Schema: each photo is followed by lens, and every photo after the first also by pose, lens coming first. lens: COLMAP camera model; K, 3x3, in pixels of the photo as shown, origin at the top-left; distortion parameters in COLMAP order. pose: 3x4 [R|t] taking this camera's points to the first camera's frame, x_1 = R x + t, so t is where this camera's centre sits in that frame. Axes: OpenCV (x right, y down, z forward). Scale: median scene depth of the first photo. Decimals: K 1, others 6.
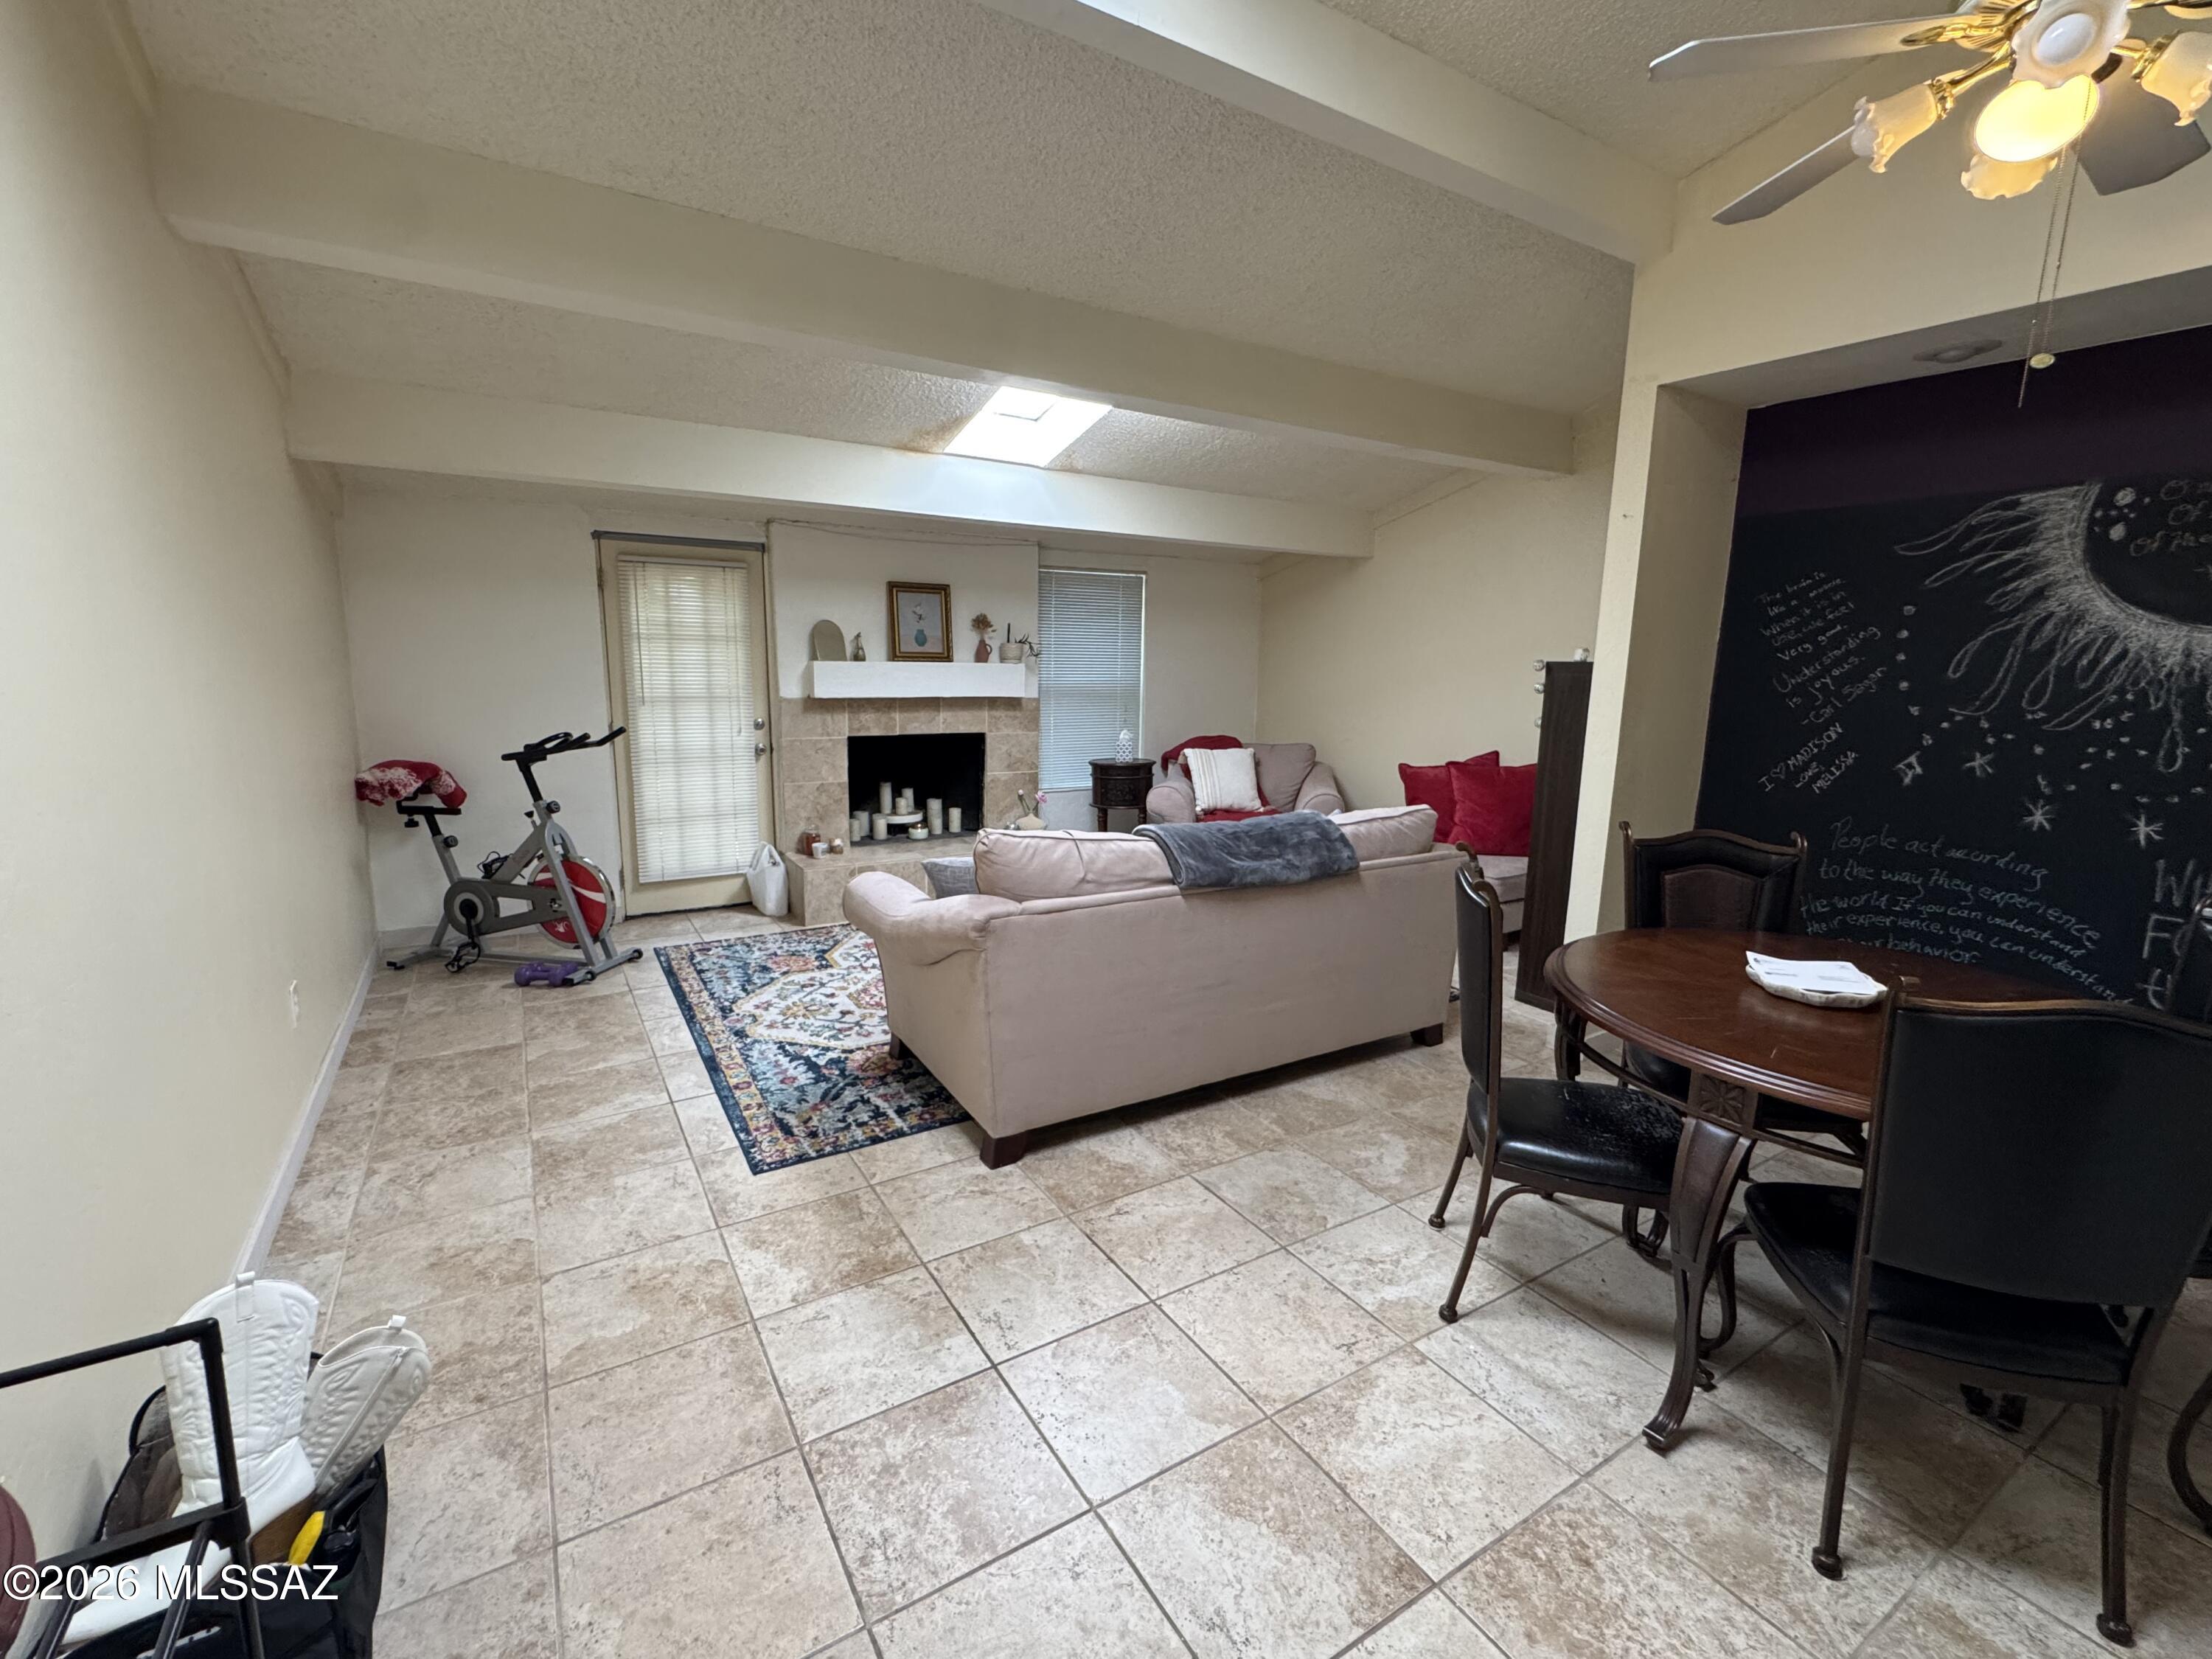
lens RADIAL K [[962.6, 0, 1105.3], [0, 962.6, 826.9], [0, 0, 1]] dist [-0.003878, 0.000690]
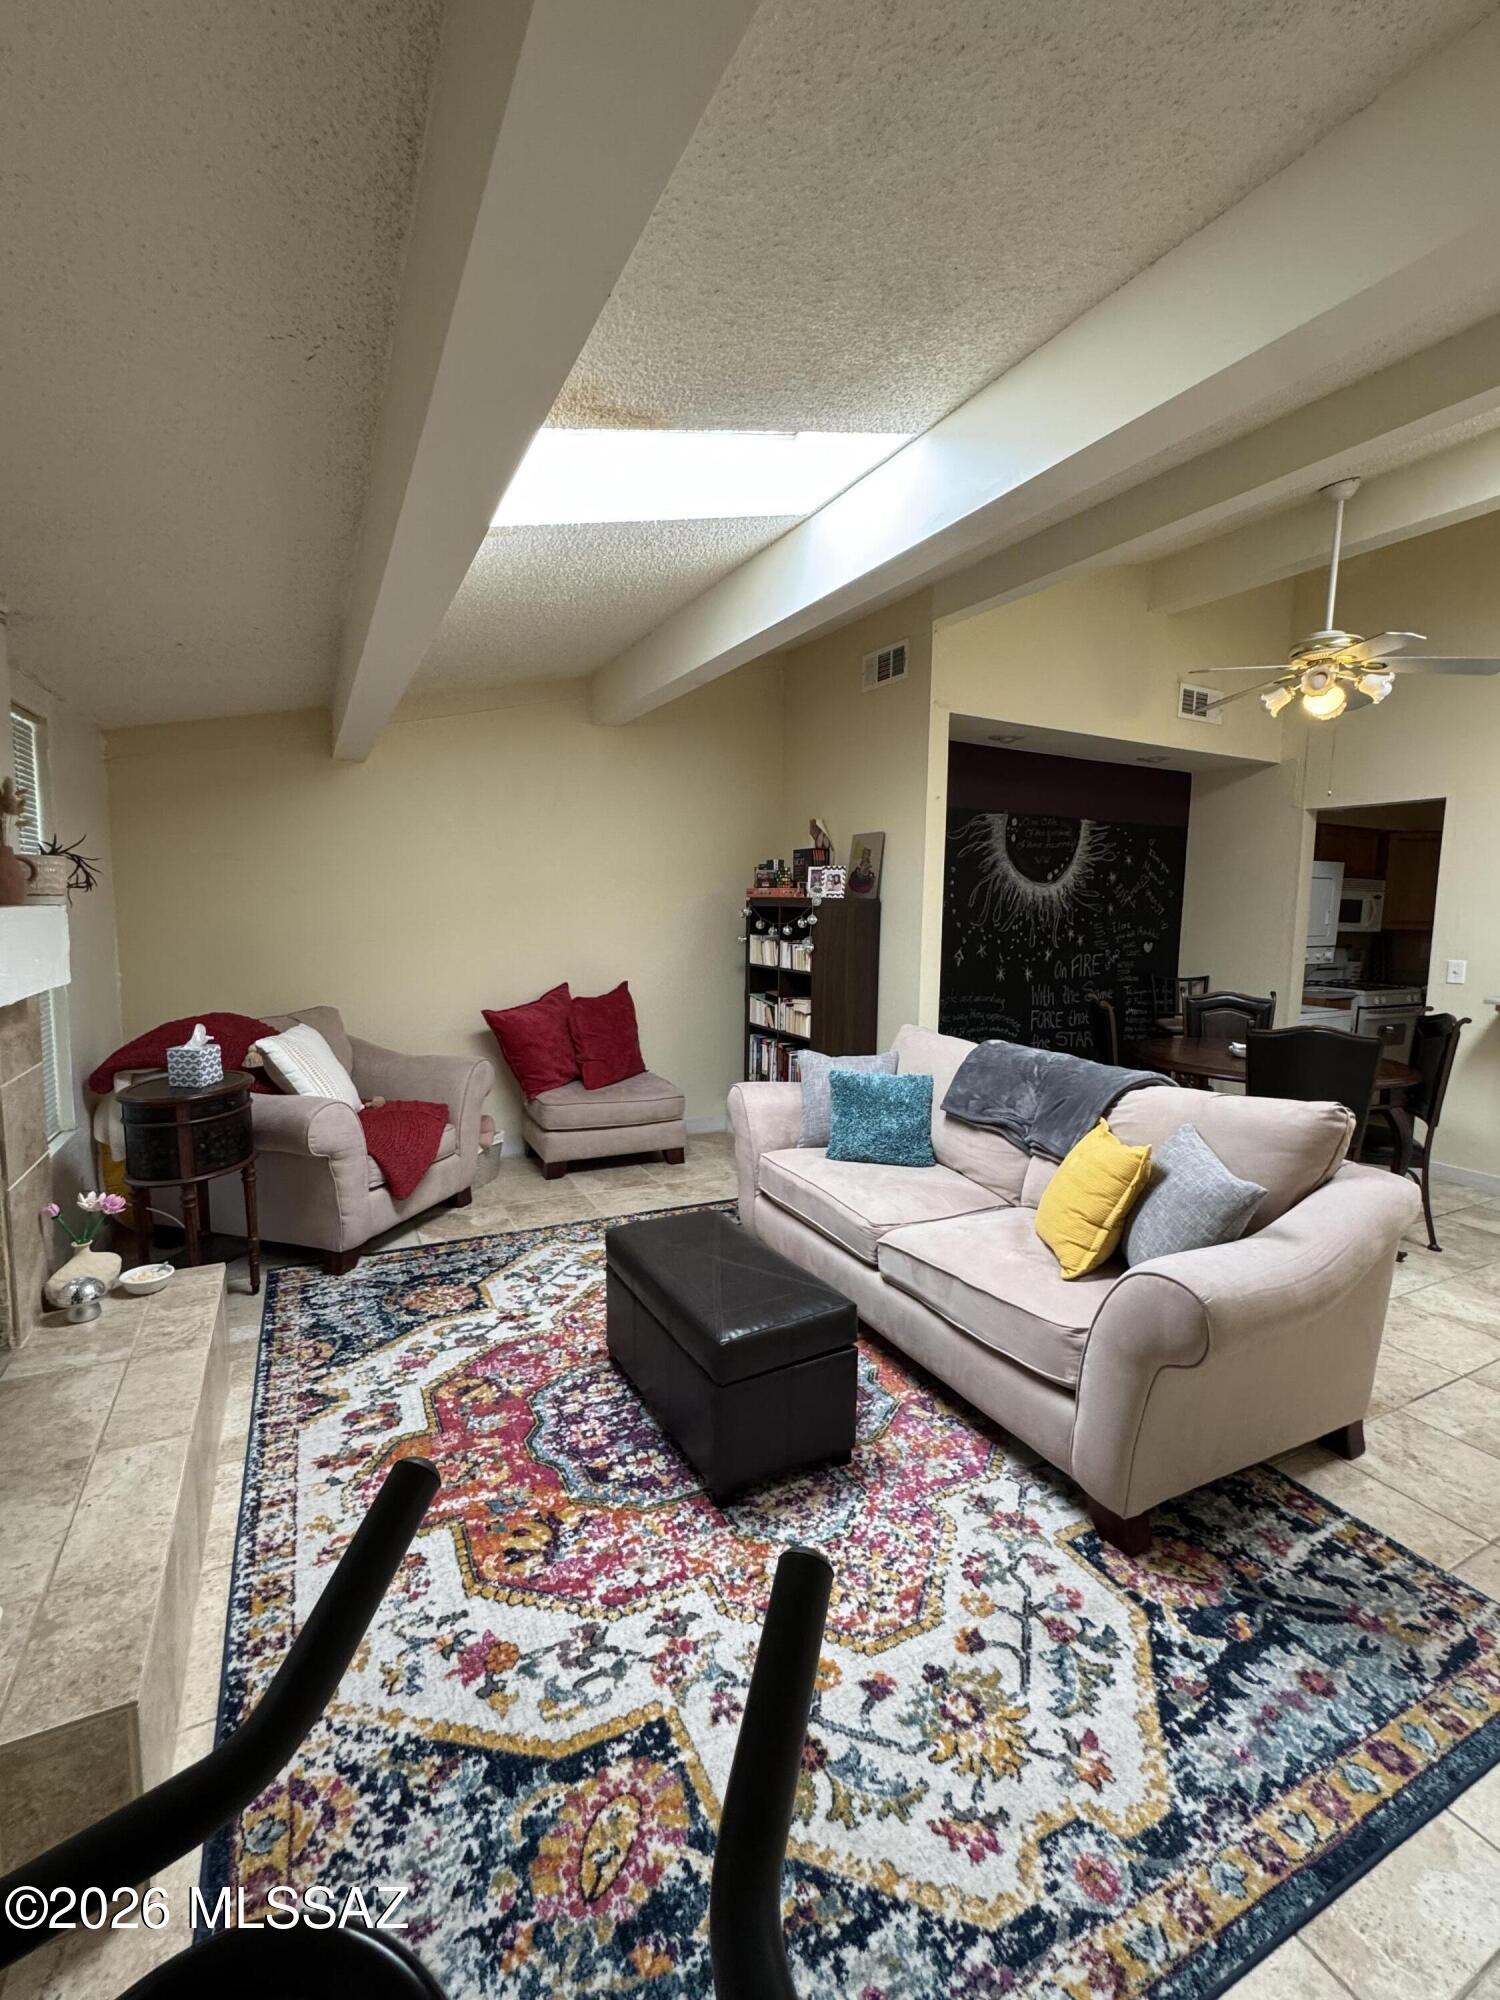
lens RADIAL K [[870.3, 0, 752.9], [0, 870.3, 994.6], [0, 0, 1]] dist [-0.003878, 0.000690]
pose [[0.072332, -0.122838, 0.989787, -0.895170], [0.158026, 0.981263, 0.110231, -0.255677], [-0.984782, 0.148439, 0.090389, 1.367957]]
